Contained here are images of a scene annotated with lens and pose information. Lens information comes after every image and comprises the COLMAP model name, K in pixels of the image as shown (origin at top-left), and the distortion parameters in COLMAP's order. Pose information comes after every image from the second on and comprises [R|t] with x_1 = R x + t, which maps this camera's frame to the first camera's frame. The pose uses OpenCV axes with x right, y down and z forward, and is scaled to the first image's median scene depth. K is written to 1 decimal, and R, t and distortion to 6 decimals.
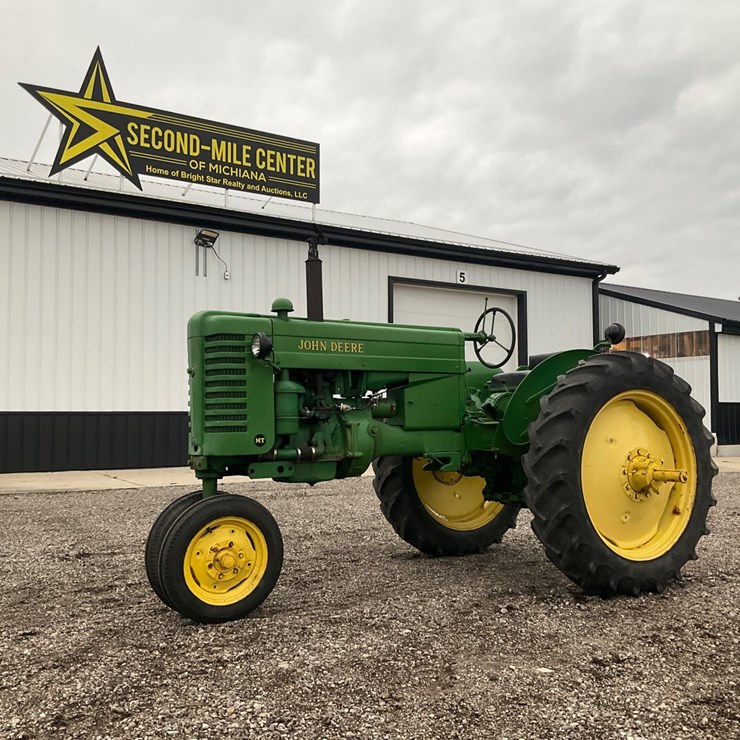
lens RADIAL K [[812.7, 0, 370.0], [0, 812.7, 370.0], [0, 0, 1]] dist [0.133618, -0.319106]
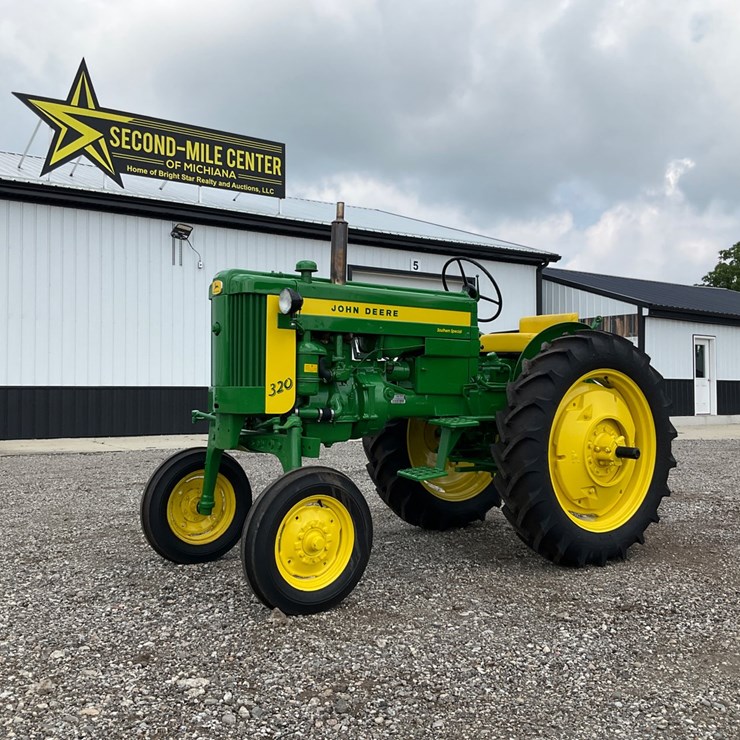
lens RADIAL K [[816.3, 0, 370.0], [0, 816.3, 370.0], [0, 0, 1]] dist [0.123301, -0.286549]
pose [[0.999710, 0.001284, 0.024046, 0.028655], [-0.001984, 0.999574, 0.029108, -0.004898], [-0.023999, -0.029148, 0.999287, -0.127635]]
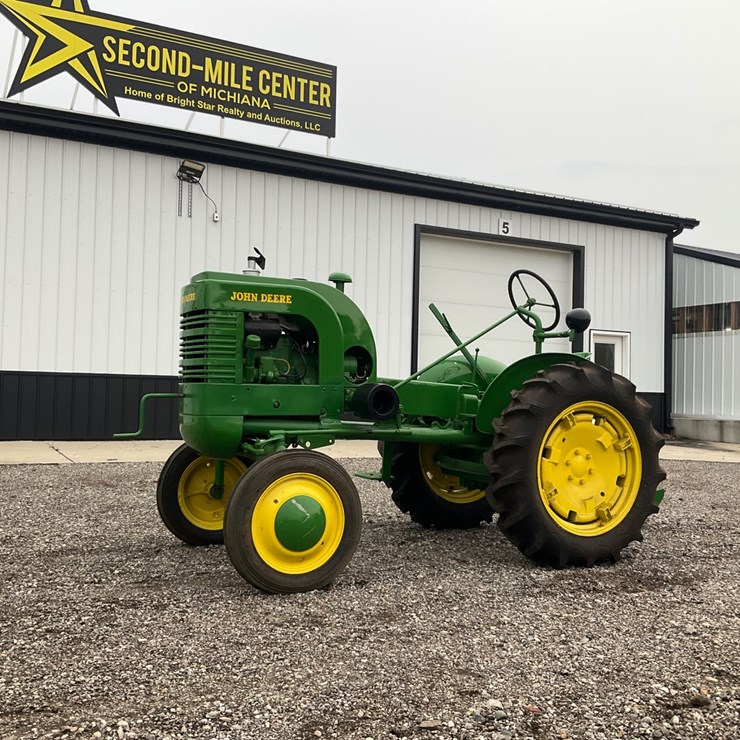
lens RADIAL K [[811.7, 0, 370.0], [0, 811.7, 370.0], [0, 0, 1]] dist [0.092886, -0.200179]
pose [[0.995262, 0.022365, -0.094620, 0.065409], [-0.019959, 0.999455, 0.026301, 0.016984], [0.095157, -0.024288, 0.995166, 0.163025]]
